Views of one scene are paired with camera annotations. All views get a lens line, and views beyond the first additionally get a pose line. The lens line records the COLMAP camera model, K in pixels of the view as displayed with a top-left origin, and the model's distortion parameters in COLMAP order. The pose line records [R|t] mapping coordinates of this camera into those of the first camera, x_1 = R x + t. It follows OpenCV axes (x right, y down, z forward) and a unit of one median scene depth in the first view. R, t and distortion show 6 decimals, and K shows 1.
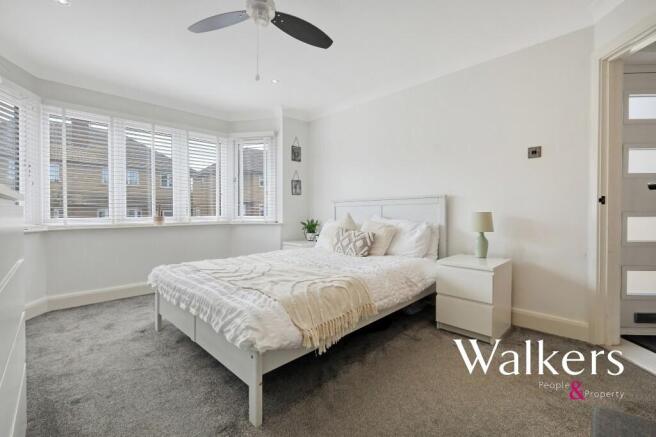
lens RADIAL K [[289.2, 0, 328.0], [0, 289.2, 218.5], [0, 0, 1]] dist [-0.000450, 0.000017]
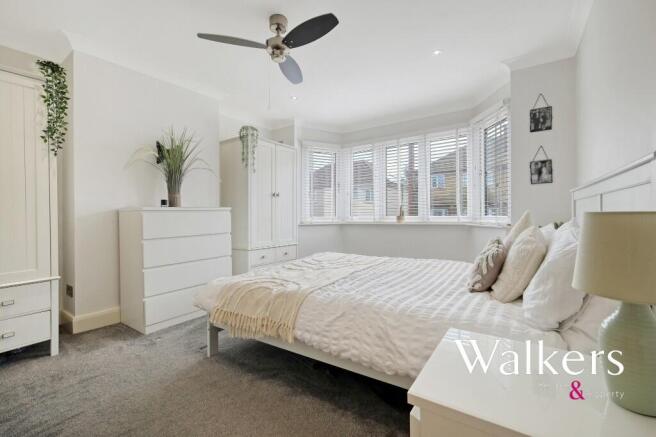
lens RADIAL K [[285.7, 0, 330.1], [0, 285.7, 216.1], [0, 0, 1]] dist [-0.000417, 0.000109]
pose [[0.193133, 0.007987, -0.981140, 0.430390], [-0.004581, 0.999963, 0.007239, -0.012168], [0.981162, 0.003096, 0.193162, 0.426186]]
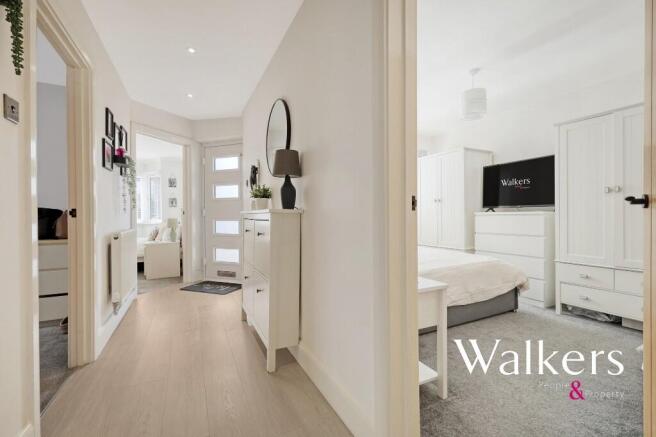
lens RADIAL K [[285.7, 0, 330.1], [0, 285.7, 216.1], [0, 0, 1]] dist [-0.000417, 0.000109]
pose [[0.954977, -0.006940, -0.296599, 1.291897], [0.003590, 0.999923, -0.011840, -0.005339], [0.296658, 0.010242, 0.954929, -0.331942]]
